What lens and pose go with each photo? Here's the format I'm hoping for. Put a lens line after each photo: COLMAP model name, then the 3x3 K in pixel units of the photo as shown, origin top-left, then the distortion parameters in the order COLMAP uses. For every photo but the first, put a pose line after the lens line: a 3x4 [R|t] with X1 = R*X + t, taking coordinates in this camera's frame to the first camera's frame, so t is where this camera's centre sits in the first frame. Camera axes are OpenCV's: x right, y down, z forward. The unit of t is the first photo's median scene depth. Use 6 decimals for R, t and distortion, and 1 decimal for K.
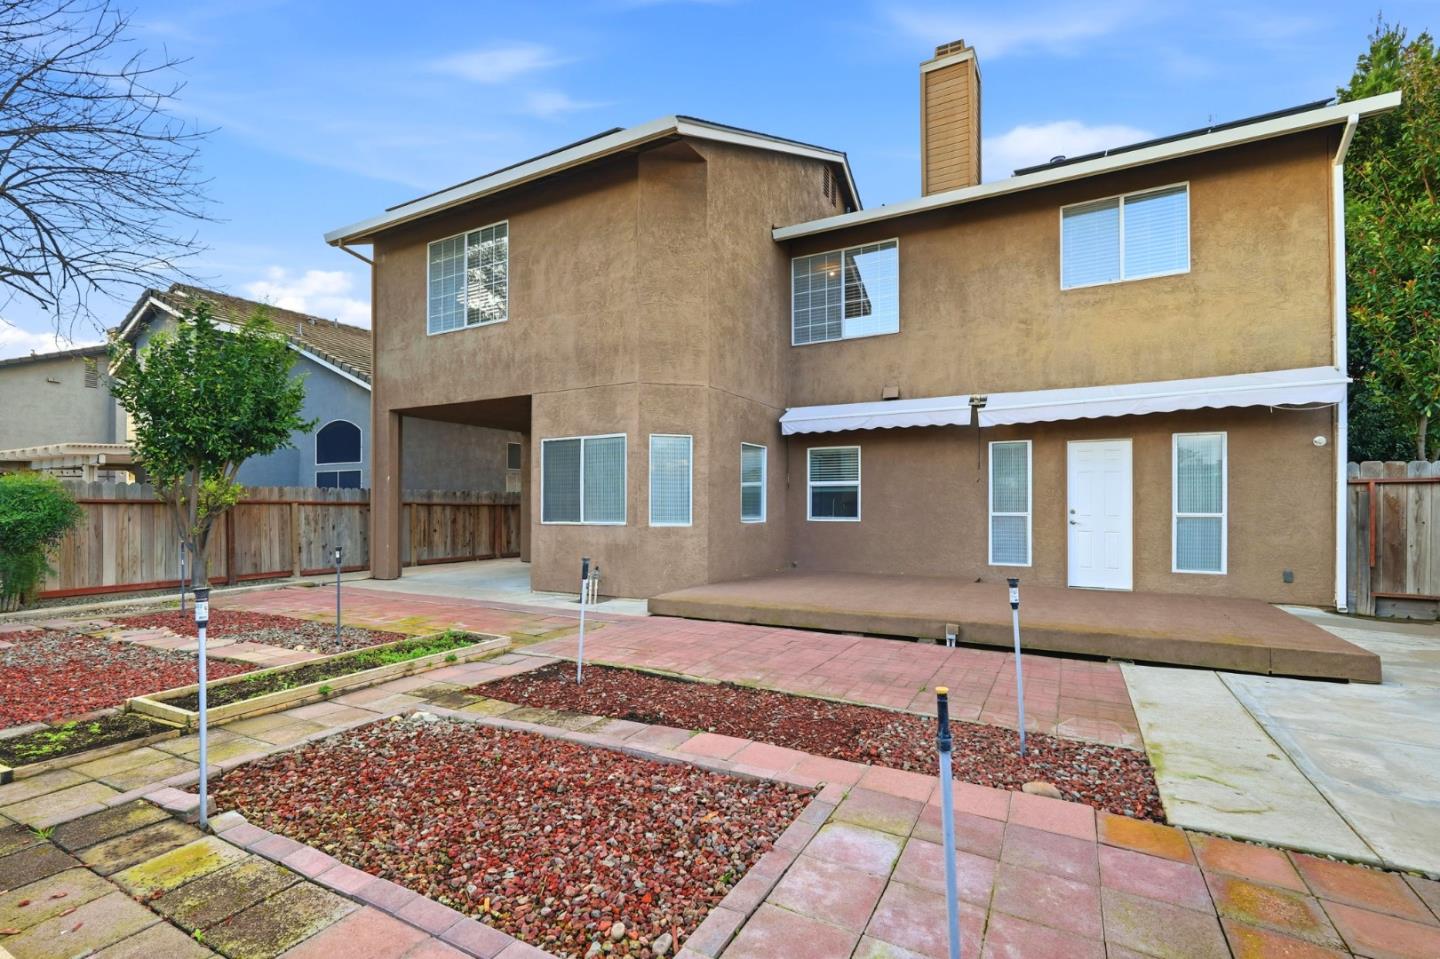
lens RADIAL K [[635.3, 0, 709.9], [0, 635.3, 503.4], [0, 0, 1]] dist [-0.004933, 0.001882]
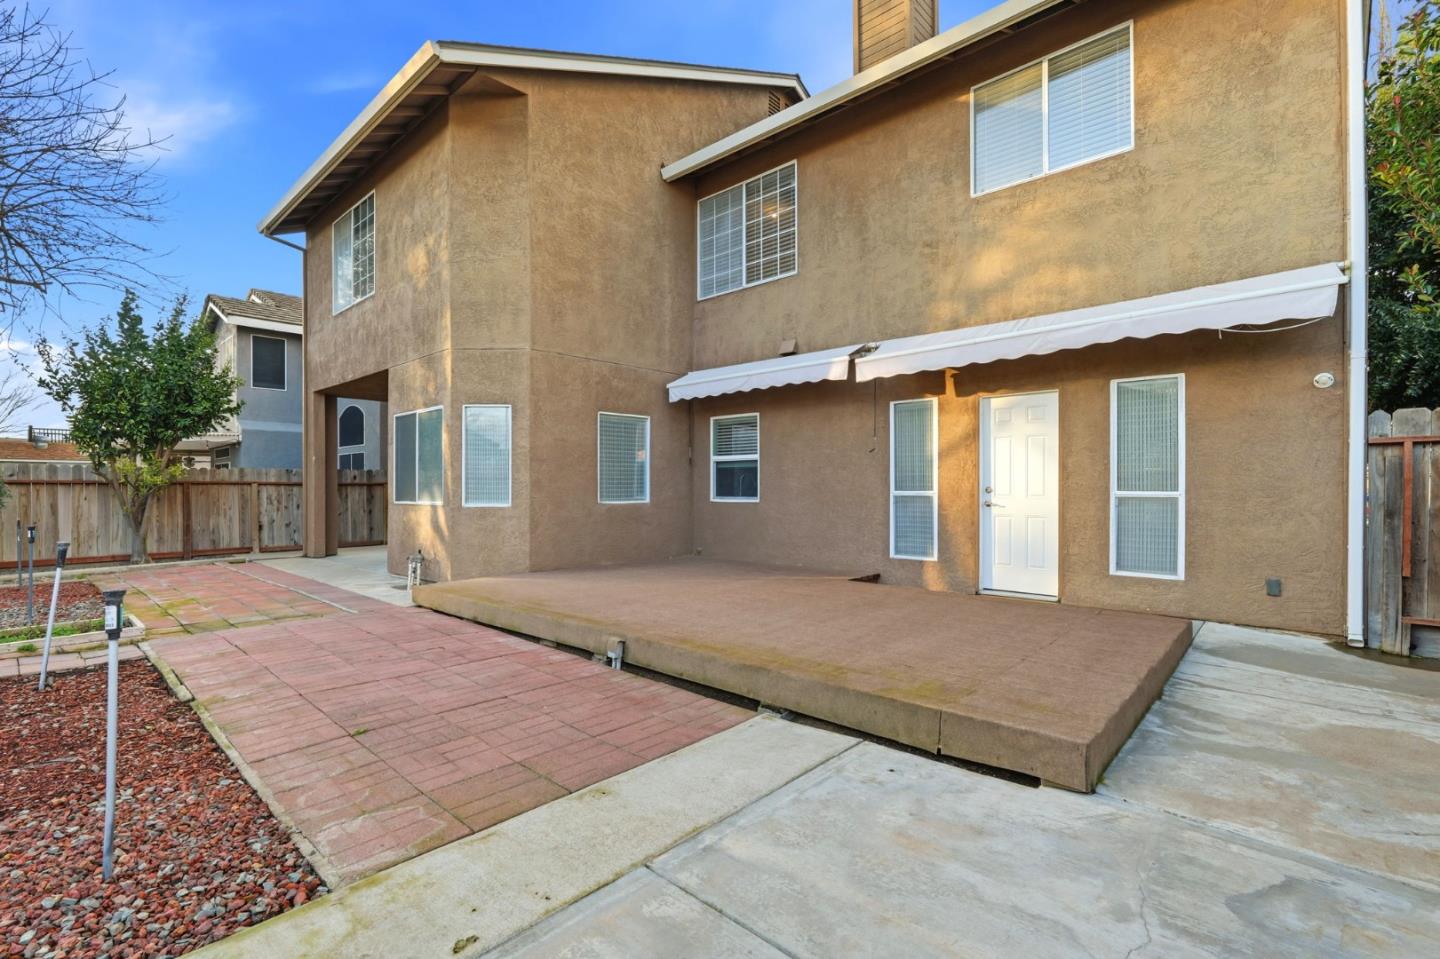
lens RADIAL K [[635.3, 0, 721.4], [0, 635.3, 485.5], [0, 0, 1]] dist [-0.004933, 0.001882]
pose [[0.971771, -0.003434, -0.235900, 0.462850], [0.003942, 0.999991, 0.001682, 0.005461], [0.235892, -0.002565, 0.971776, 0.201390]]
